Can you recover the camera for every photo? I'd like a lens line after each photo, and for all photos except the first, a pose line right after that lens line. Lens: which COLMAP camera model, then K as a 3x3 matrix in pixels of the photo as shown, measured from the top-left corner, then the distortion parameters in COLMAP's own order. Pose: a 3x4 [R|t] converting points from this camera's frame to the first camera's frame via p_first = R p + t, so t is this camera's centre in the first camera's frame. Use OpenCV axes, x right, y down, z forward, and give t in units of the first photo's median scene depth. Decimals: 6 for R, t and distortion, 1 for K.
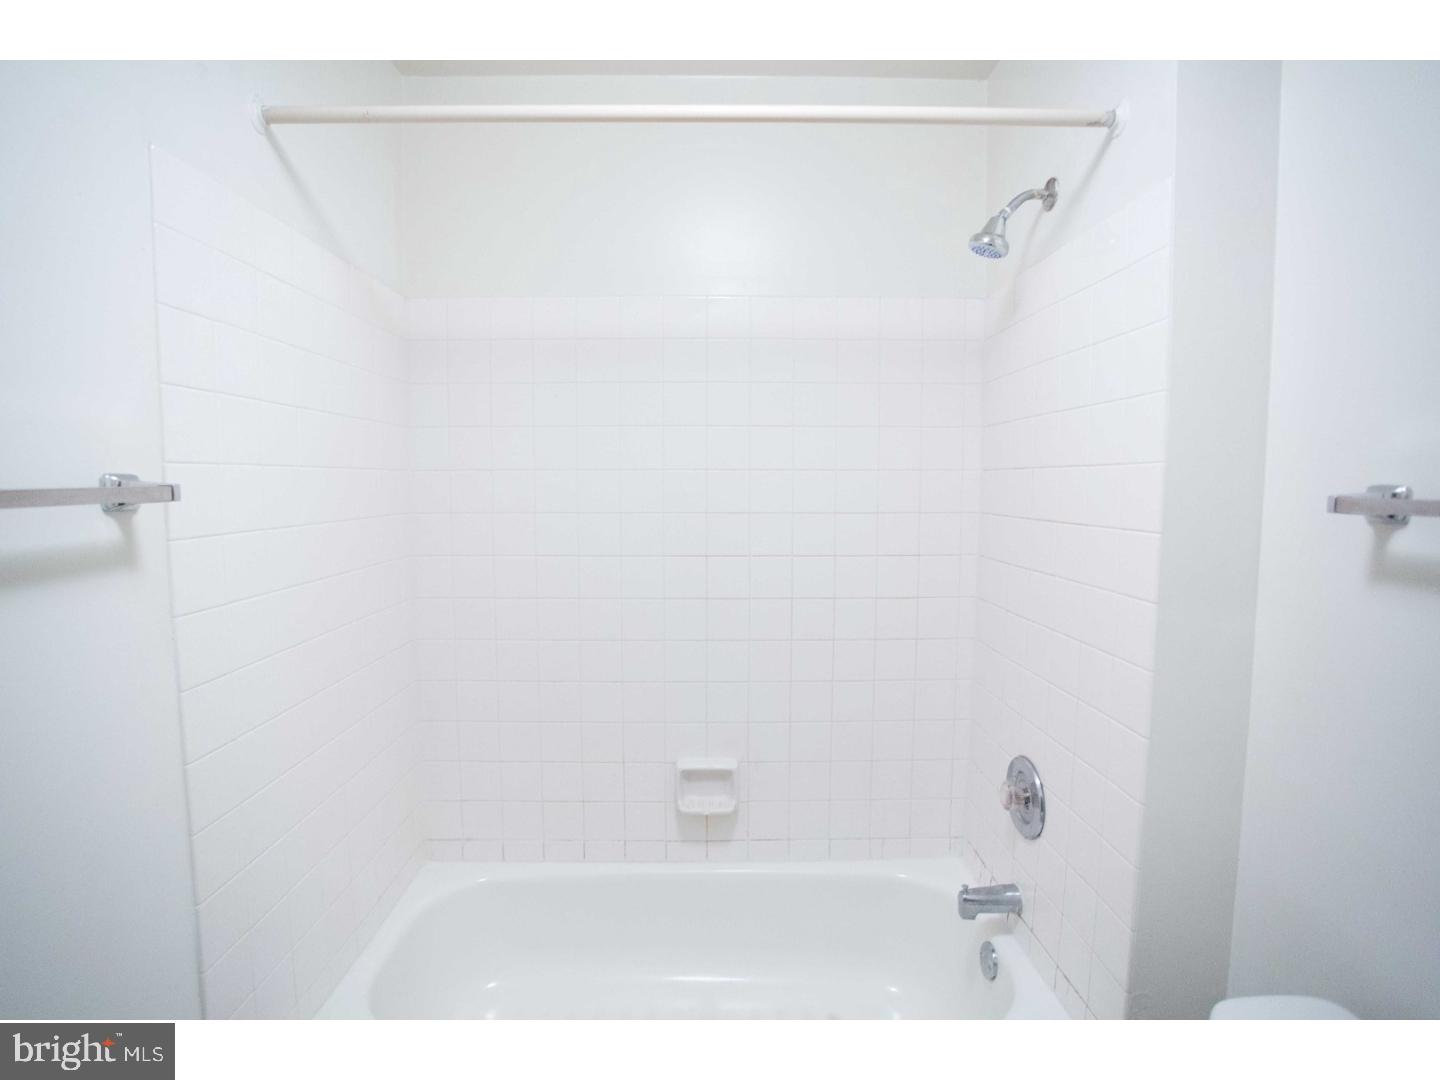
lens RADIAL K [[711.3, 0, 711.9], [0, 711.3, 541.6], [0, 0, 1]] dist [-0.071959, 0.028029]
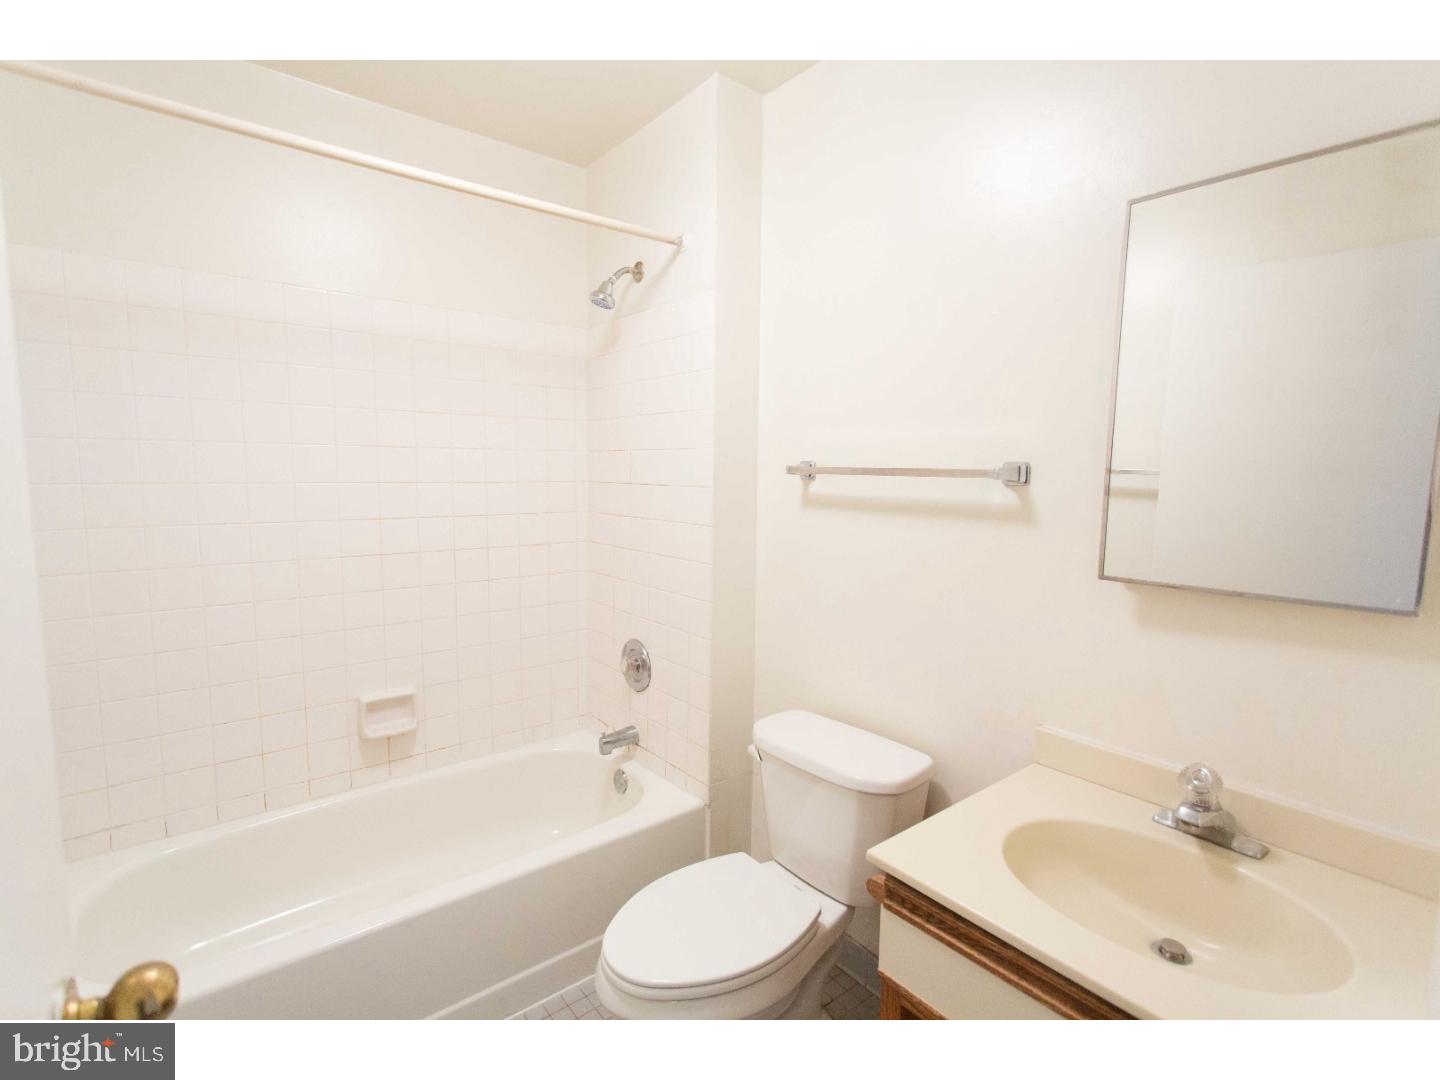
lens RADIAL K [[690.8, 0, 714.5], [0, 690.8, 539.3], [0, 0, 1]] dist [0.001169, 0.000333]
pose [[0.788998, -0.051210, 0.612258, -0.331076], [0.039114, 0.998685, 0.033128, 0.045979], [-0.613150, -0.002190, 0.789964, -0.306158]]
